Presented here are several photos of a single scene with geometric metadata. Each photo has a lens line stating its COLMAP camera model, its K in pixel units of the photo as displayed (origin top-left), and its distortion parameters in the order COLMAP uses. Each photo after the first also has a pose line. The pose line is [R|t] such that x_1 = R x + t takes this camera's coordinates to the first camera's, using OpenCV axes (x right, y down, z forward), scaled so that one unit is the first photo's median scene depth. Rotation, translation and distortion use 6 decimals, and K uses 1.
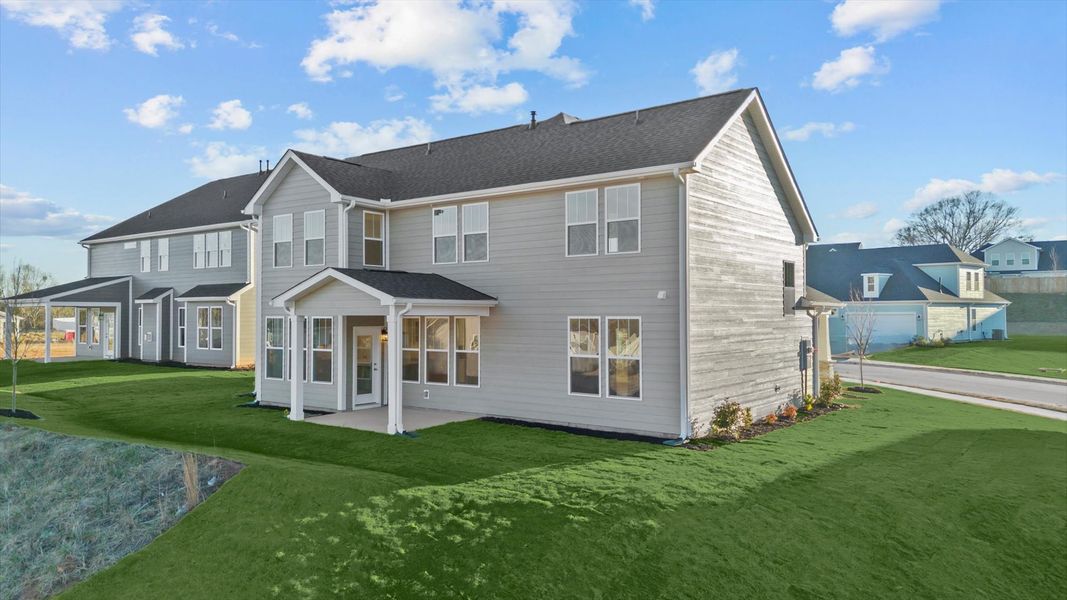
lens RADIAL K [[761.1, 0, 520.6], [0, 761.1, 300.9], [0, 0, 1]] dist [0.091576, -0.000109]
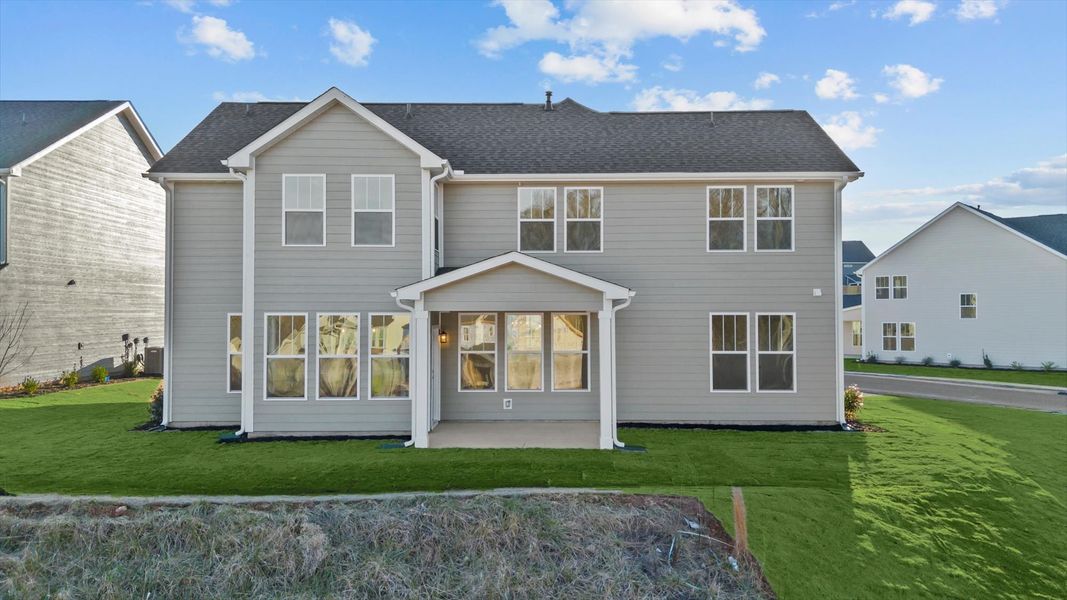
lens RADIAL K [[744.1, 0, 533.5], [0, 744.1, 300.0], [0, 0, 1]] dist [0.062778, -0.000255]
pose [[0.793082, 0.008418, 0.609057, -0.602521], [-0.010685, 0.999943, 0.000093, 0.005570], [-0.609021, -0.006582, 0.793127, 0.319179]]
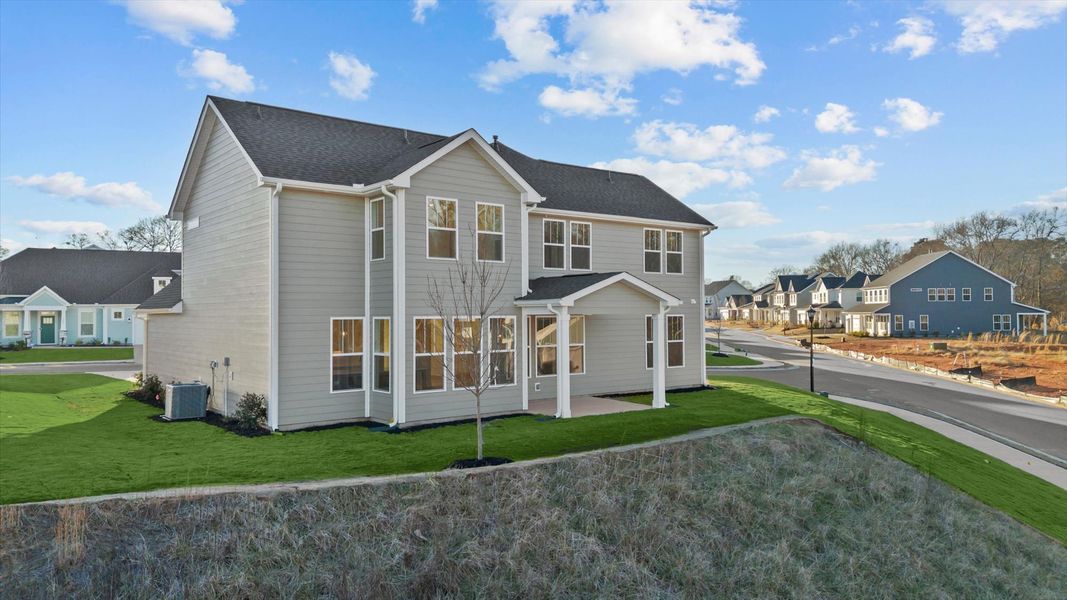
lens RADIAL K [[761.1, 0, 520.6], [0, 761.1, 300.9], [0, 0, 1]] dist [0.091576, -0.000109]
pose [[0.242853, 0.017398, 0.969907, -1.171568], [-0.012756, 0.999810, -0.014740, 0.014922], [-0.969979, -0.008793, 0.243028, 0.751282]]
